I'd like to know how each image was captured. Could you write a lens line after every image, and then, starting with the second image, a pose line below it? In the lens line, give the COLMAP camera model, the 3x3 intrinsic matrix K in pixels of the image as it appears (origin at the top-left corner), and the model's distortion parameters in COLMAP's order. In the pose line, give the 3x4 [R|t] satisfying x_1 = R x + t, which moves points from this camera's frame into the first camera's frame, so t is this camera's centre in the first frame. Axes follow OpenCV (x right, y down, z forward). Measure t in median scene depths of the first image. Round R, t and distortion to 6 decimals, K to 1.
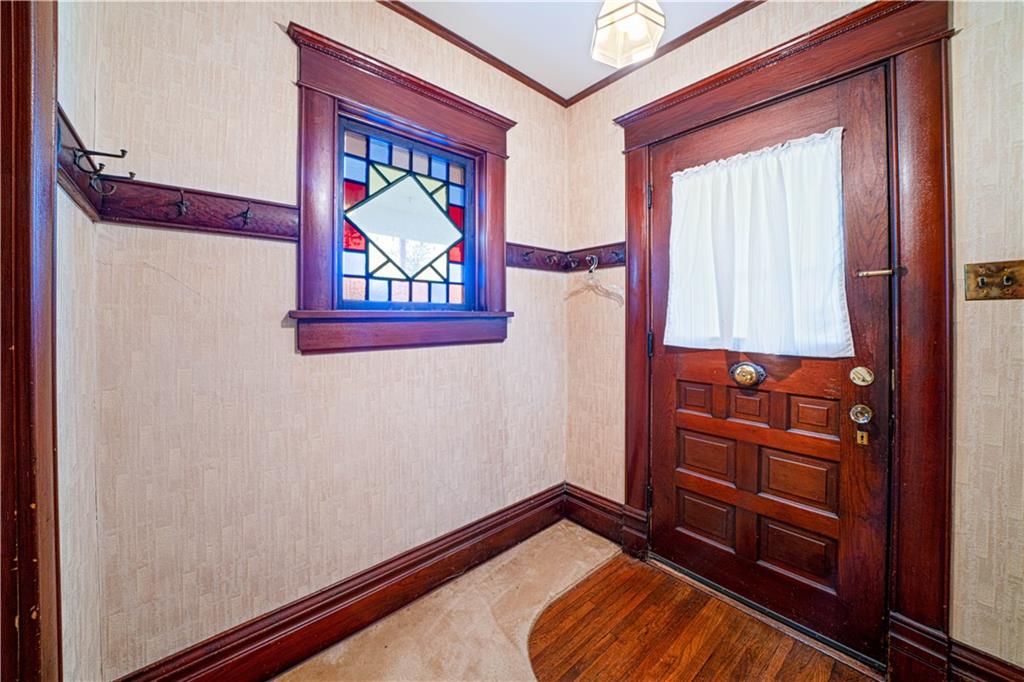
lens RADIAL K [[377.5, 0, 512.6], [0, 377.5, 311.3], [0, 0, 1]] dist [-0.000743, -0.000022]
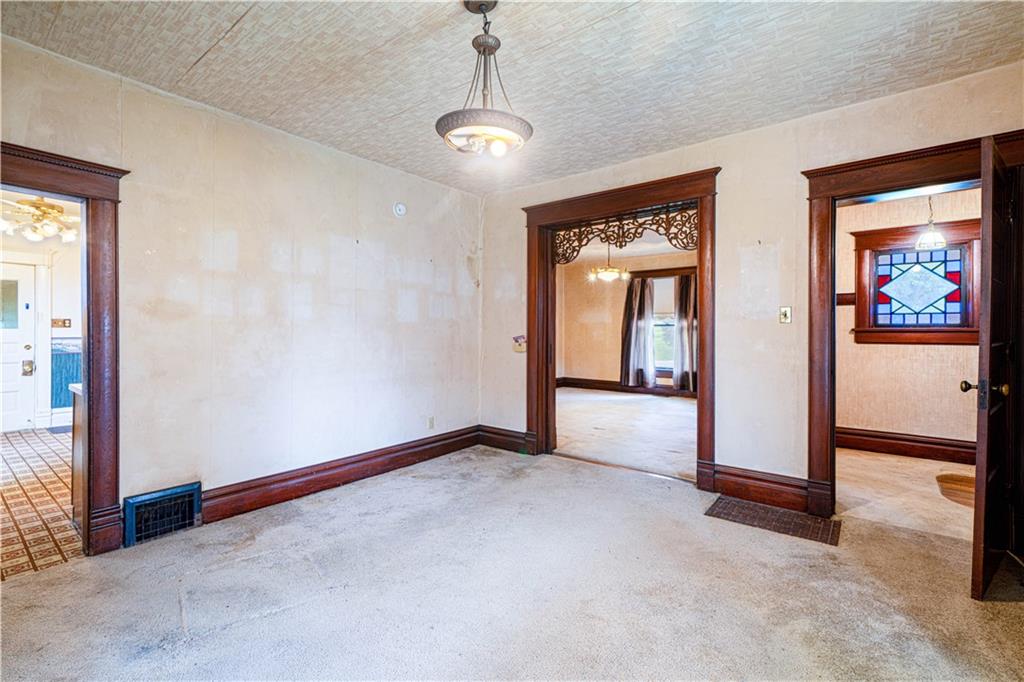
lens RADIAL K [[440.6, 0, 512.0], [0, 440.6, 341.0], [0, 0, 1]] dist [-0.001902, -0.000213]
pose [[0.201187, 0.013840, -0.979455, 1.762263], [0.000278, 0.999899, 0.014186, 0.038148], [0.979553, -0.003126, 0.201163, -1.799833]]
